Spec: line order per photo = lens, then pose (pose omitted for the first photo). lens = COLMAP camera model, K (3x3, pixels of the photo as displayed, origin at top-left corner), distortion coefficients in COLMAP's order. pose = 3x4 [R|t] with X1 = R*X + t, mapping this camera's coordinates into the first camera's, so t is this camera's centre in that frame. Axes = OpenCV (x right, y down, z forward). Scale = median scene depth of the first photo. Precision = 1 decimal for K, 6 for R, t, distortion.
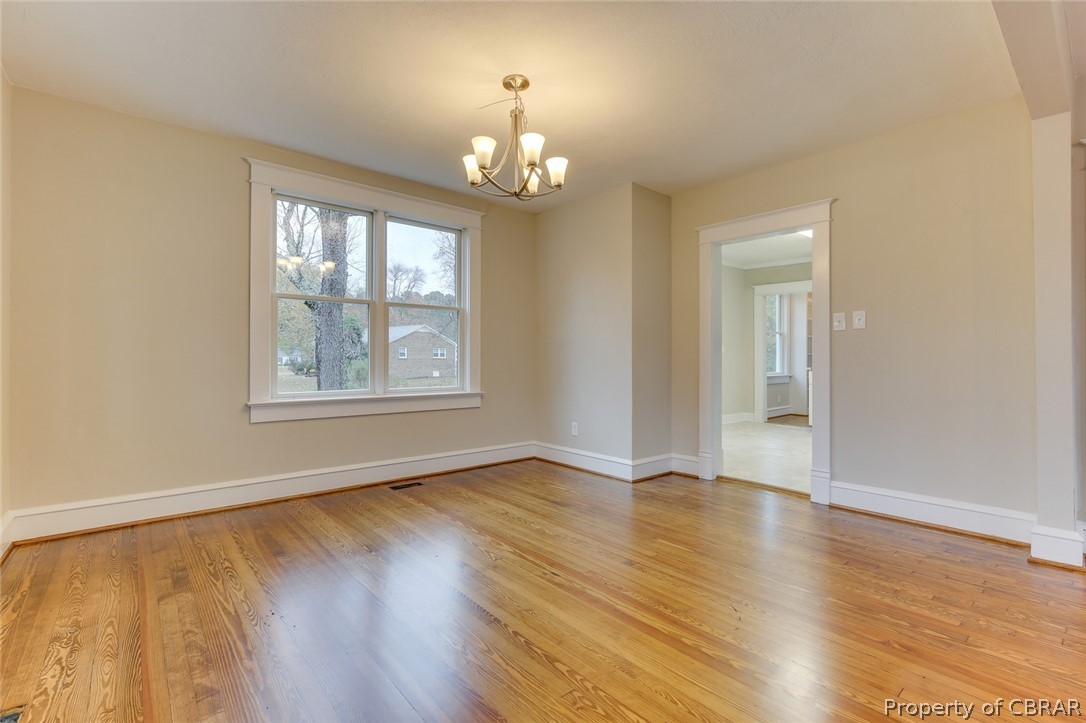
lens RADIAL K [[499.7, 0, 542.6], [0, 499.7, 364.7], [0, 0, 1]] dist [0.000780, 0.000637]
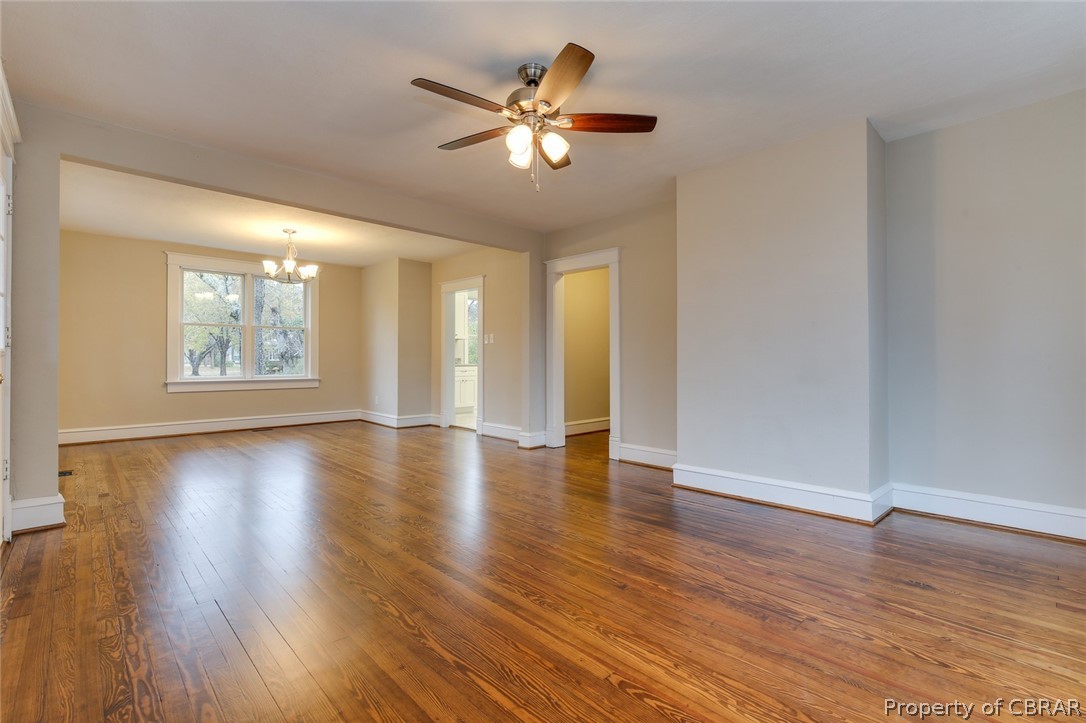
lens RADIAL K [[499.7, 0, 544.6], [0, 499.7, 358.8], [0, 0, 1]] dist [0.000780, 0.000637]
pose [[0.998187, 0.001808, 0.060163, 0.593160], [-0.001241, 0.999954, -0.009459, 0.005882], [-0.060177, 0.009367, 0.998144, -0.791555]]
